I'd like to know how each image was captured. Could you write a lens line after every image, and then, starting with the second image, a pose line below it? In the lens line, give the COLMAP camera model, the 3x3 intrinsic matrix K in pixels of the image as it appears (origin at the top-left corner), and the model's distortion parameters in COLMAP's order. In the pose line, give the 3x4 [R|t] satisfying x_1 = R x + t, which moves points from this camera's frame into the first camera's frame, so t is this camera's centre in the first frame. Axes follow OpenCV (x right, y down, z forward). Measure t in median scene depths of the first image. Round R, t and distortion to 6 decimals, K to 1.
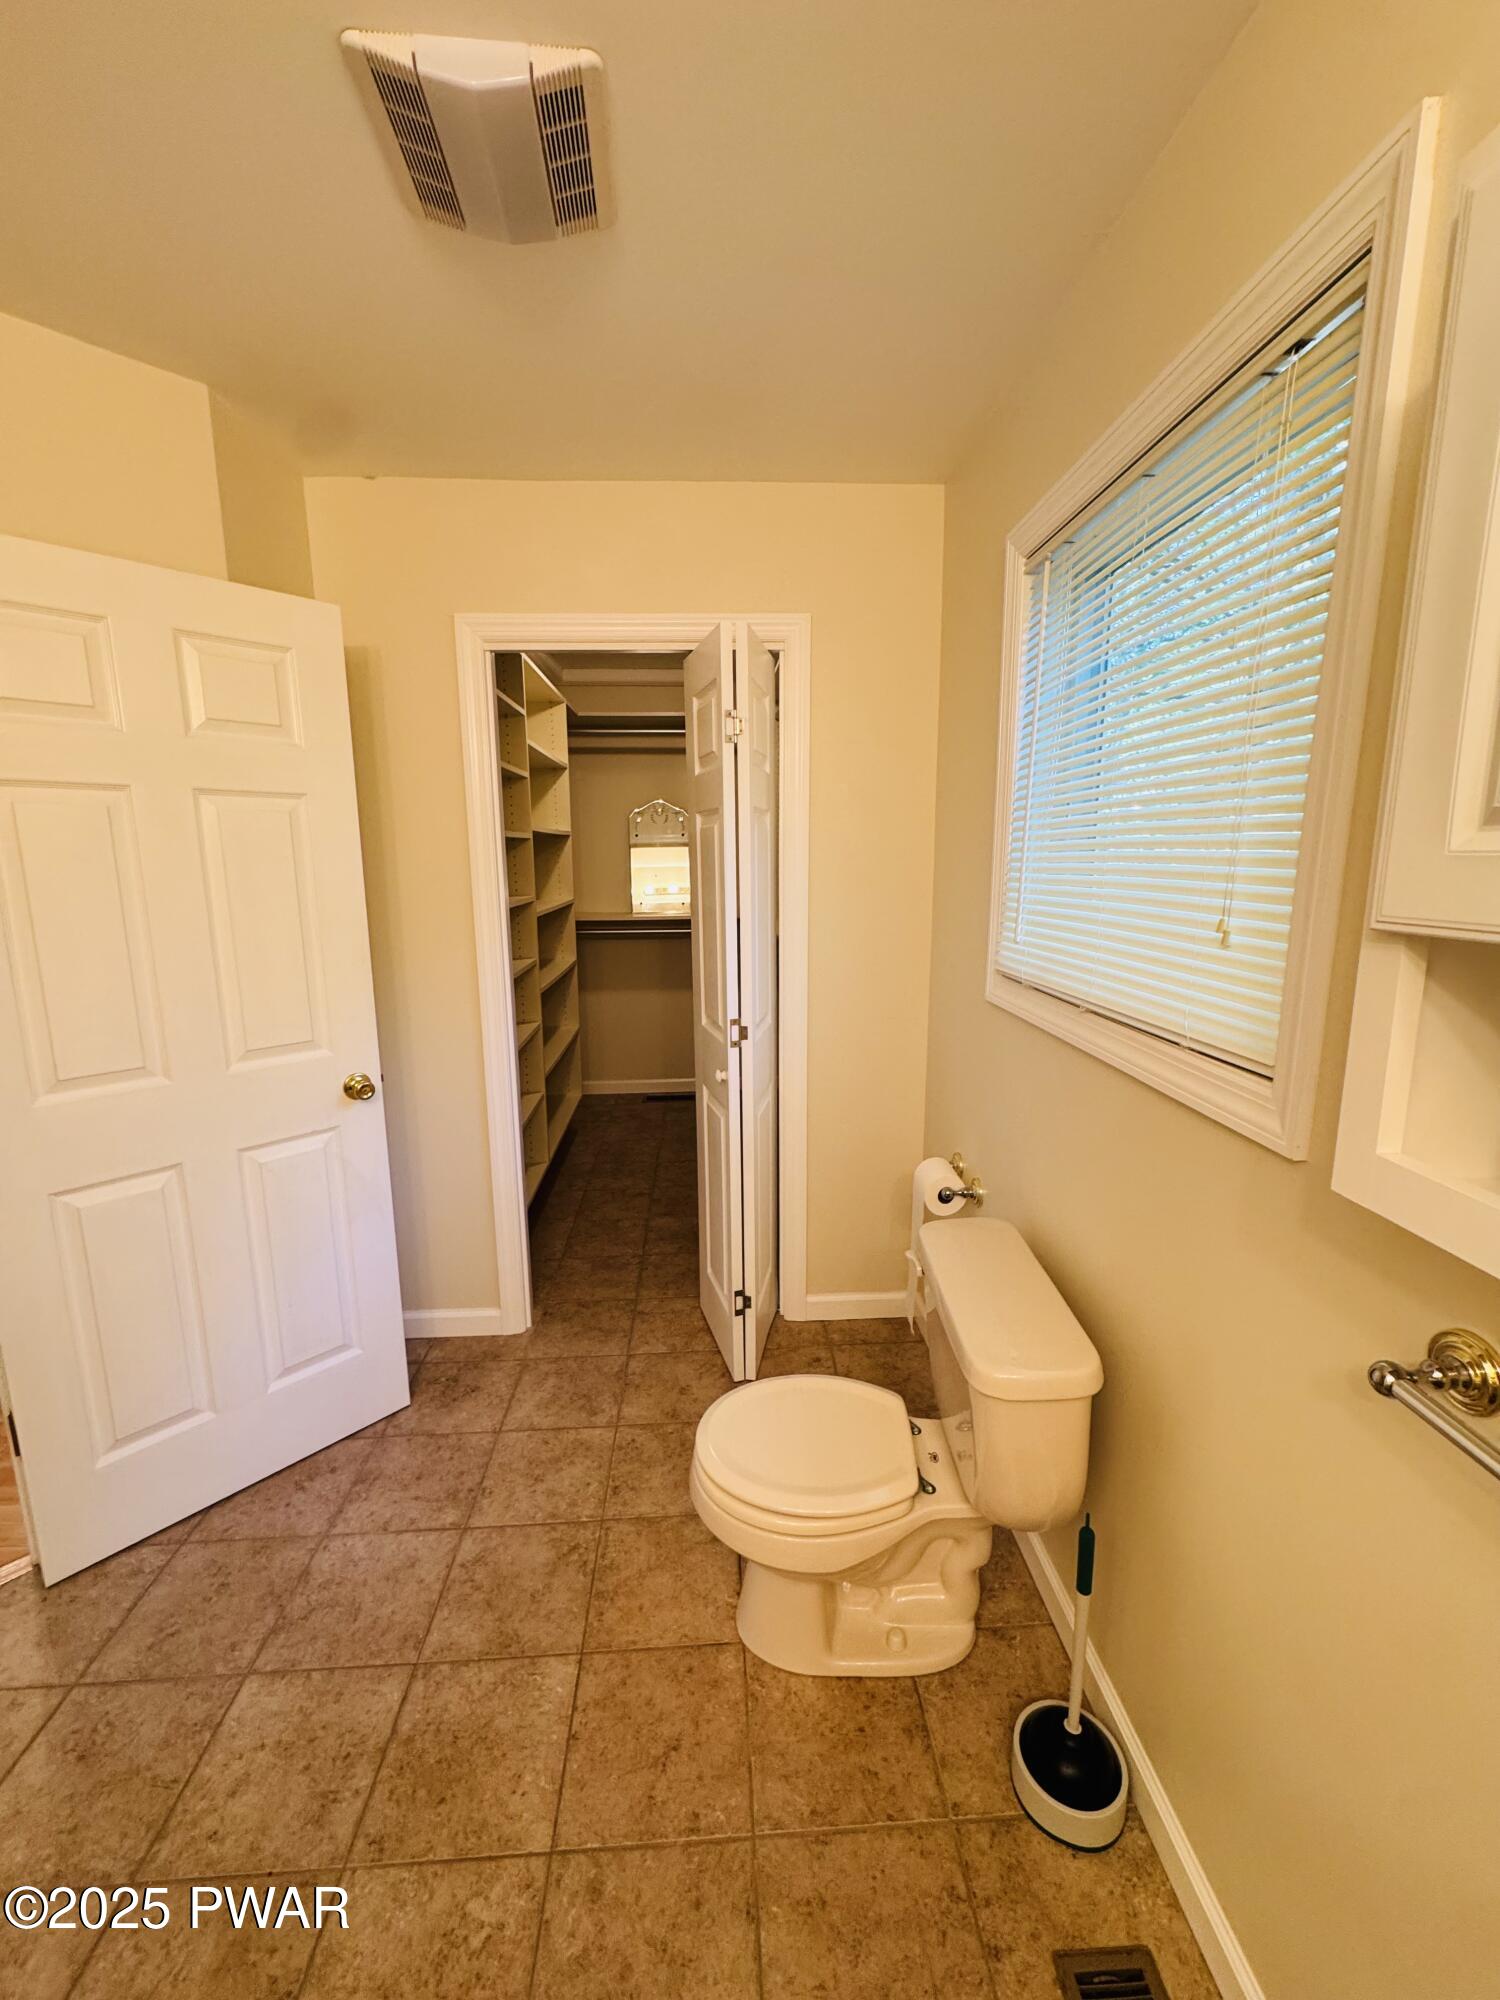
lens RADIAL K [[794.3, 0, 751.2], [0, 794.3, 997.6], [0, 0, 1]] dist [-0.003073, 0.000610]
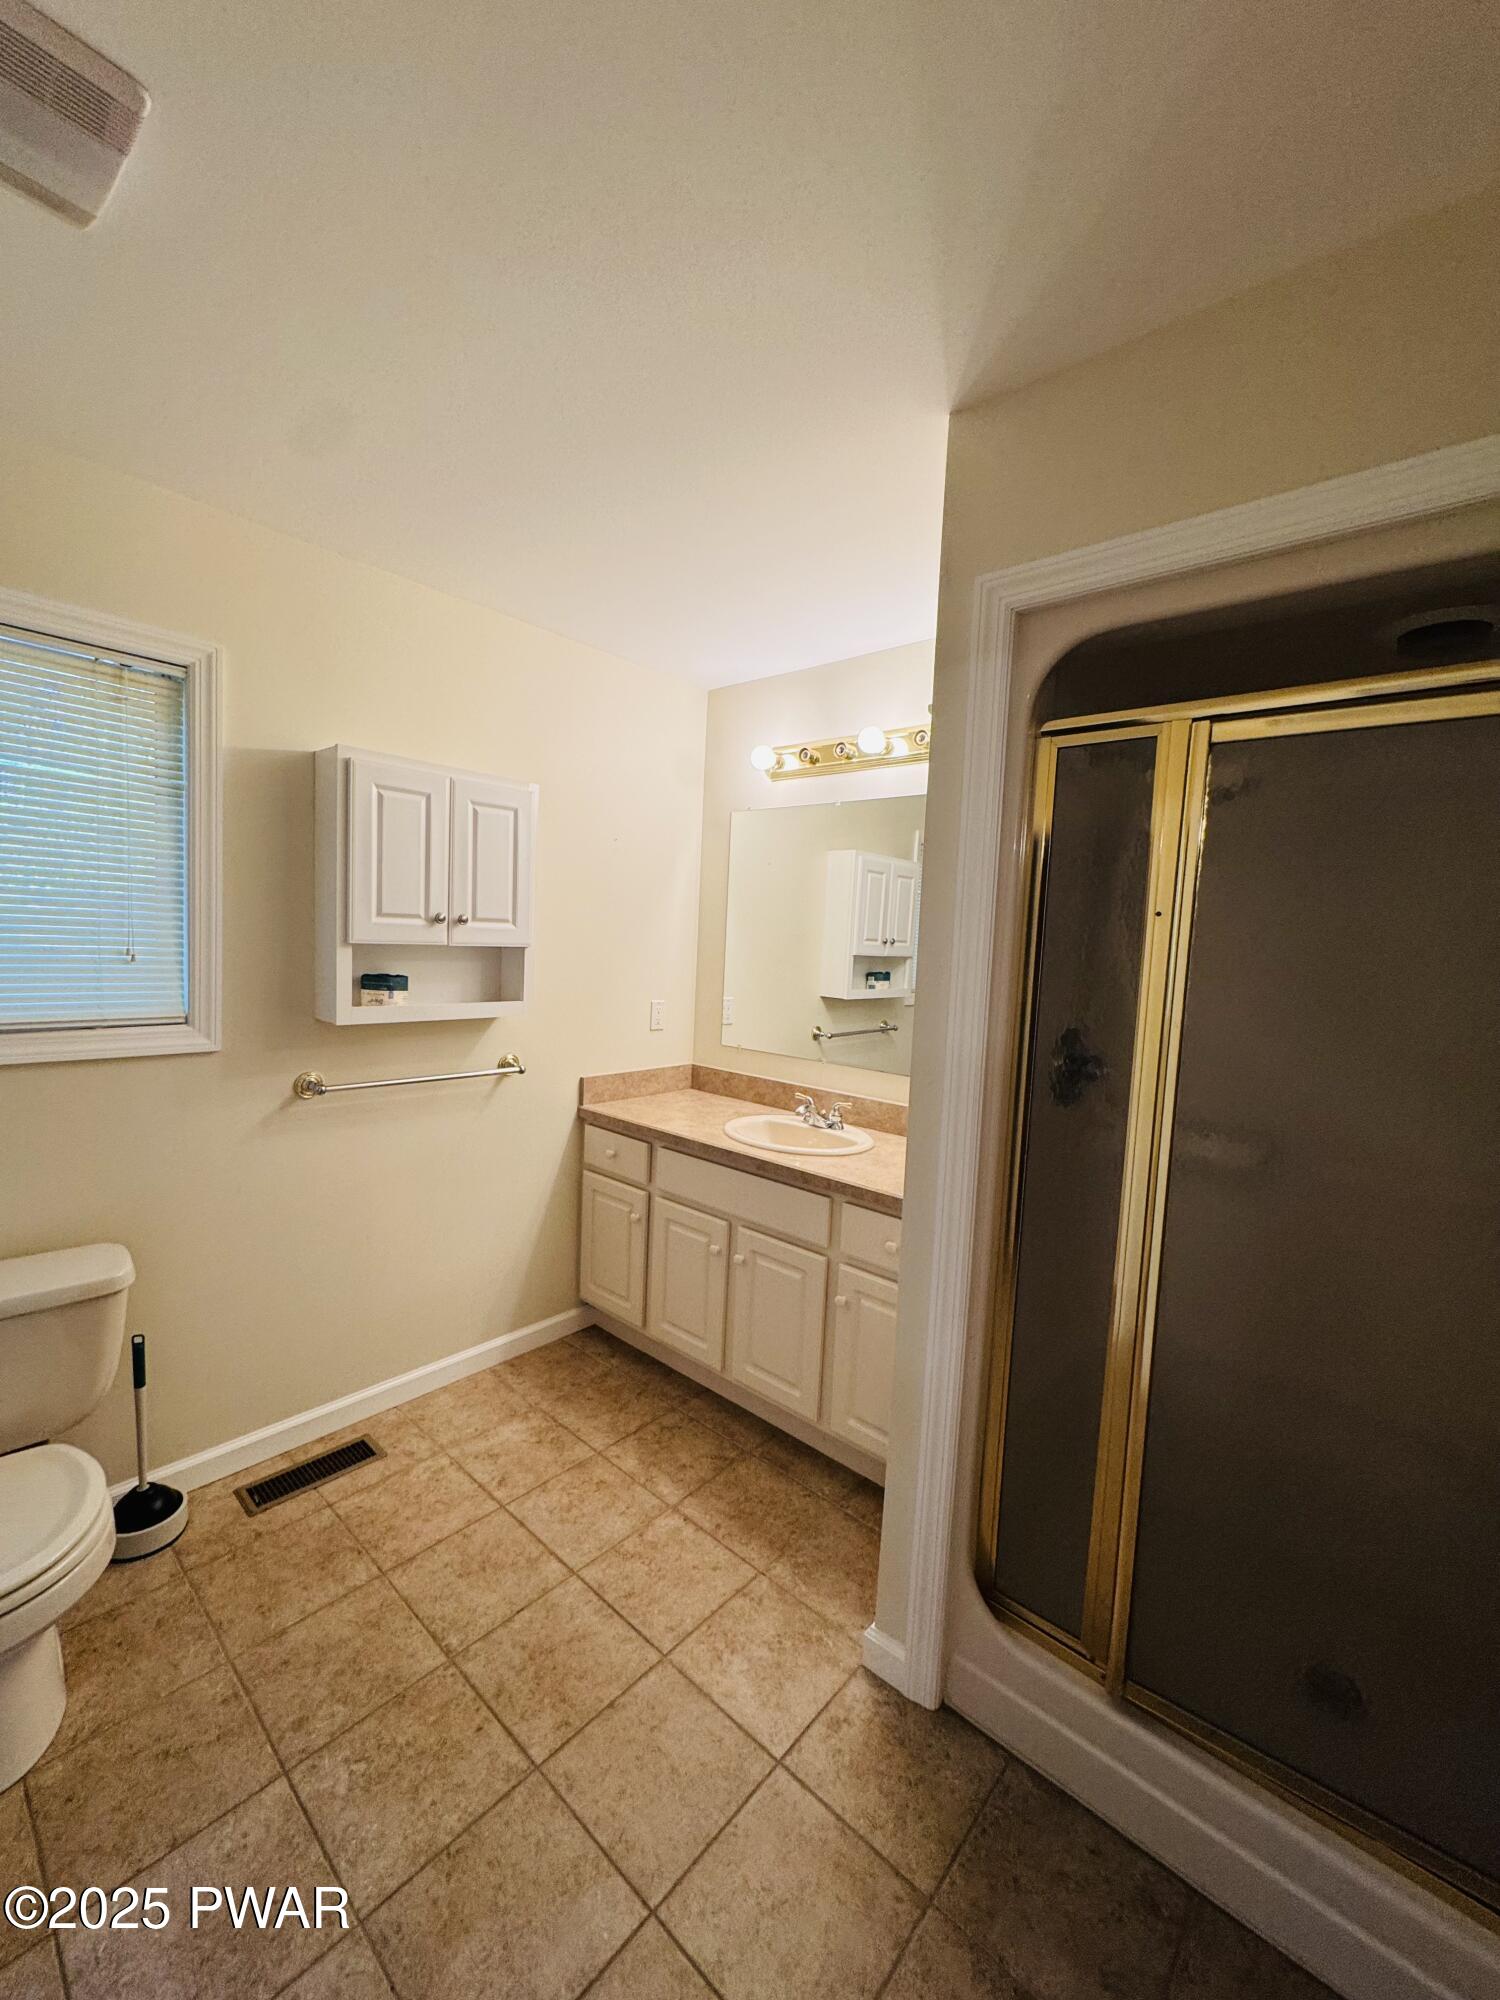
lens RADIAL K [[794.3, 0, 748.1], [0, 794.3, 1004.0], [0, 0, 1]] dist [-0.003073, 0.000610]
pose [[-0.711014, -0.086886, 0.697790, -1.513644], [0.077153, 0.976706, 0.200232, -0.204432], [-0.698933, 0.196204, -0.687748, 1.157742]]
